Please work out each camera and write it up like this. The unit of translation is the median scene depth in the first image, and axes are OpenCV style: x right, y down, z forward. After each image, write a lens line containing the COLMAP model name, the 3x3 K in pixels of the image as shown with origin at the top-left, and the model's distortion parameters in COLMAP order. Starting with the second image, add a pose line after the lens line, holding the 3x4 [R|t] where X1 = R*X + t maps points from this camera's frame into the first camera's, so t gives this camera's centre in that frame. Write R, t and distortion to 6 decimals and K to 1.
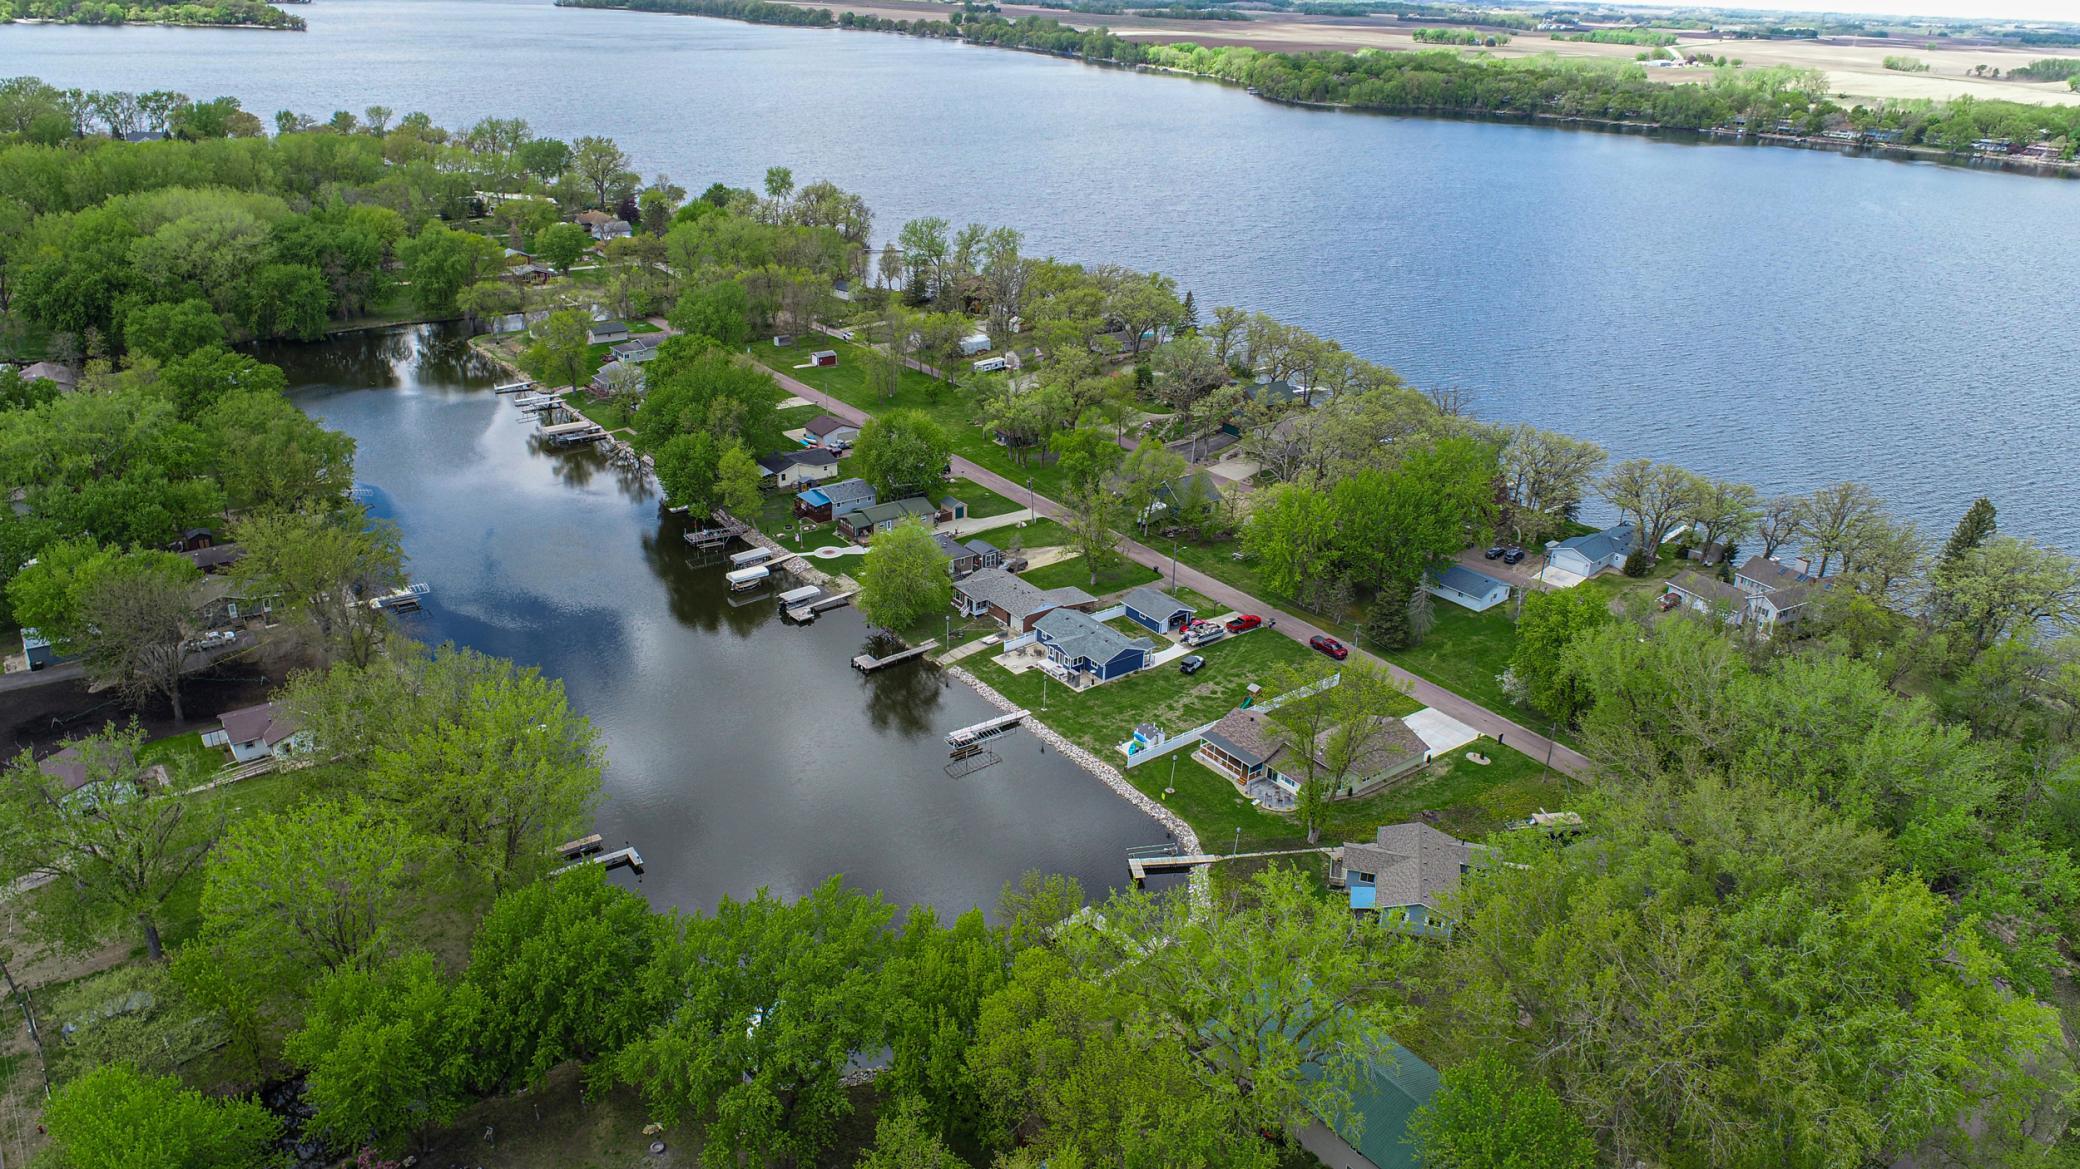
lens RADIAL K [[1405.6, 0, 1166.5], [0, 1405.6, 580.7], [0, 0, 1]] dist [-0.007204, 0.003359]
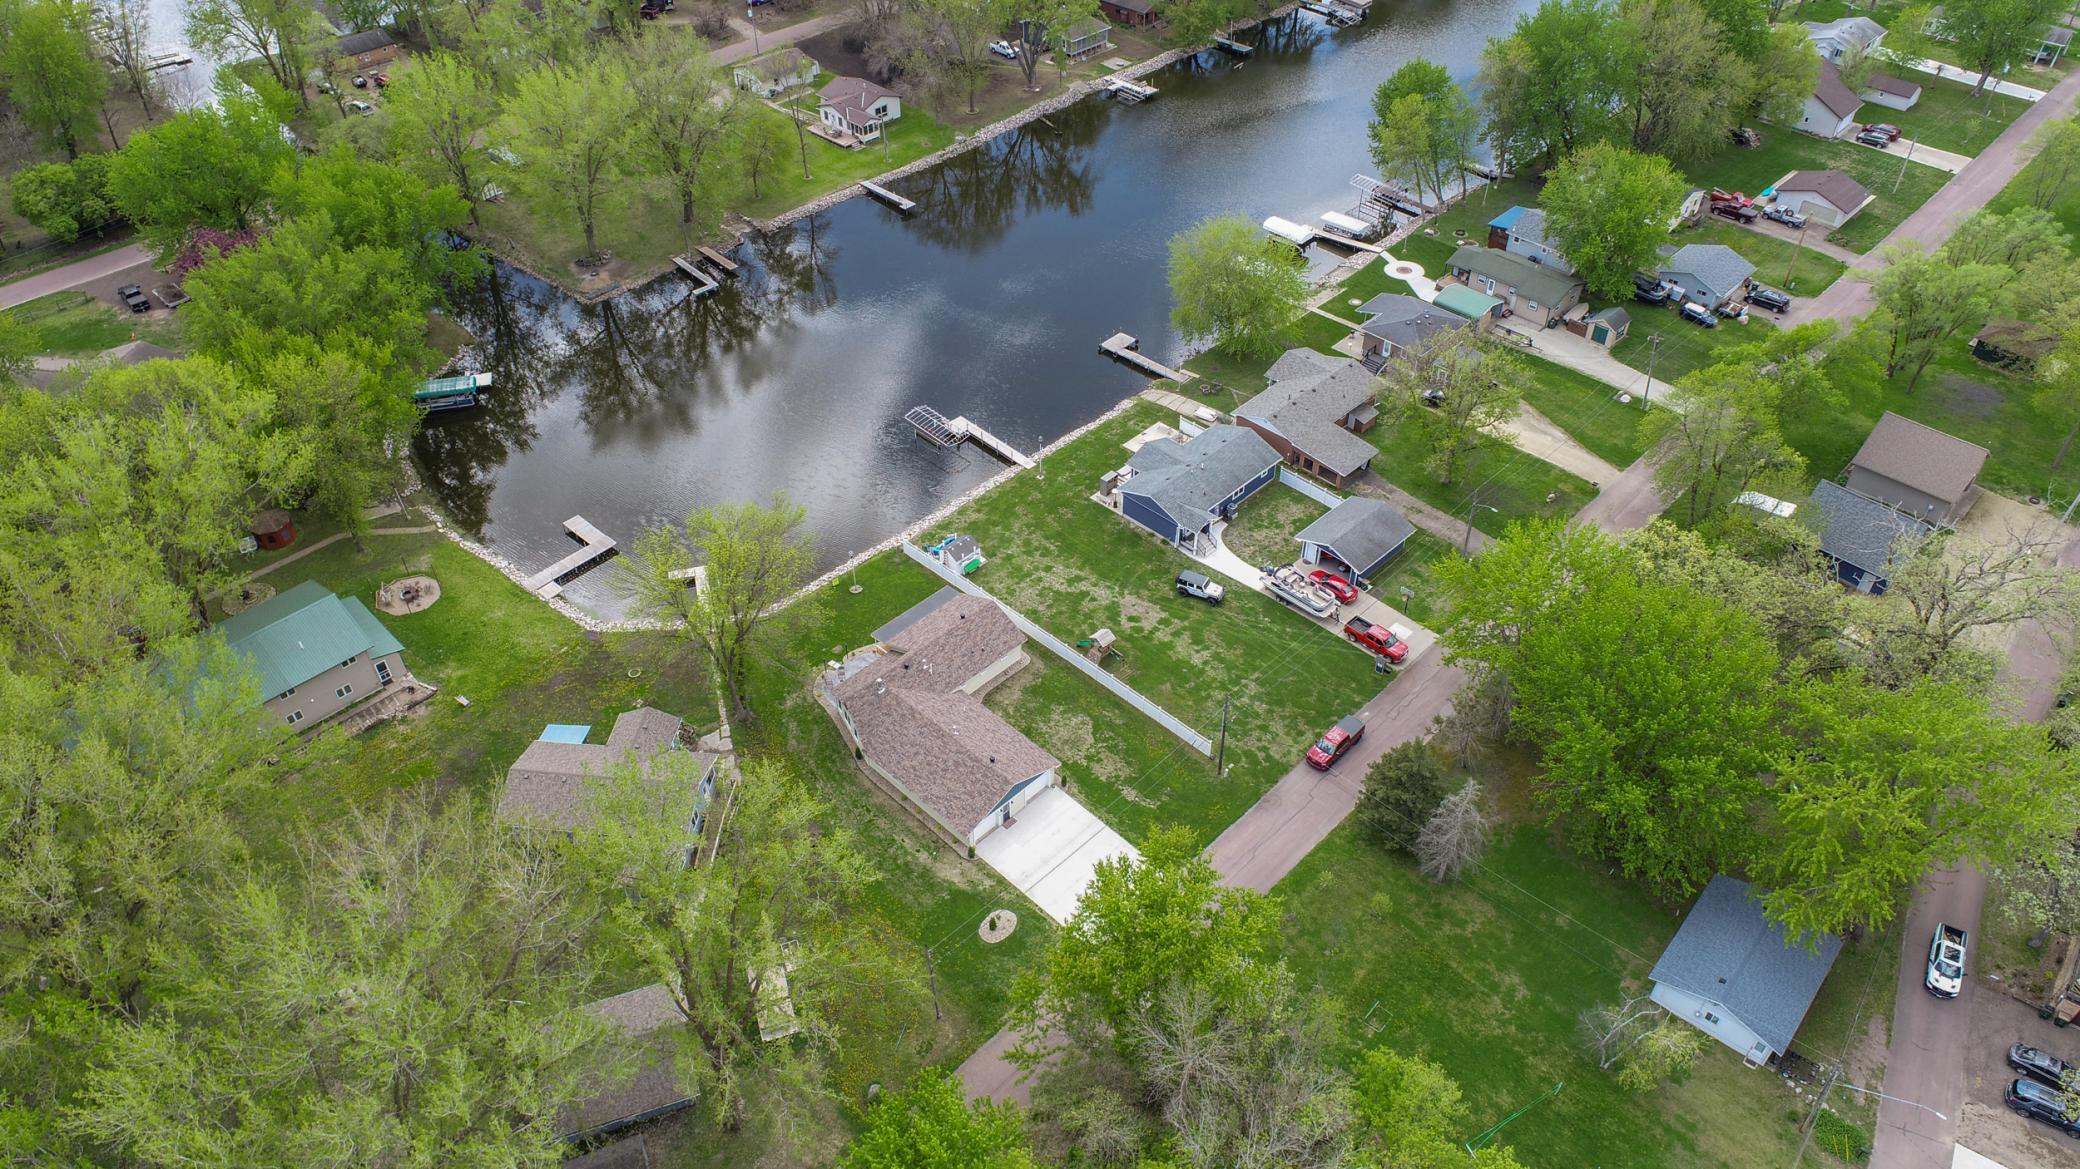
lens RADIAL K [[1422.3, 0, 1040.0], [0, 1422.3, 584.5], [0, 0, 1]] dist [-0.004750, 0.002940]
pose [[0.059458, 0.627761, -0.776132, 0.292668], [-0.386726, 0.731275, 0.561853, -0.160849], [0.920276, 0.266744, 0.286252, 0.406074]]
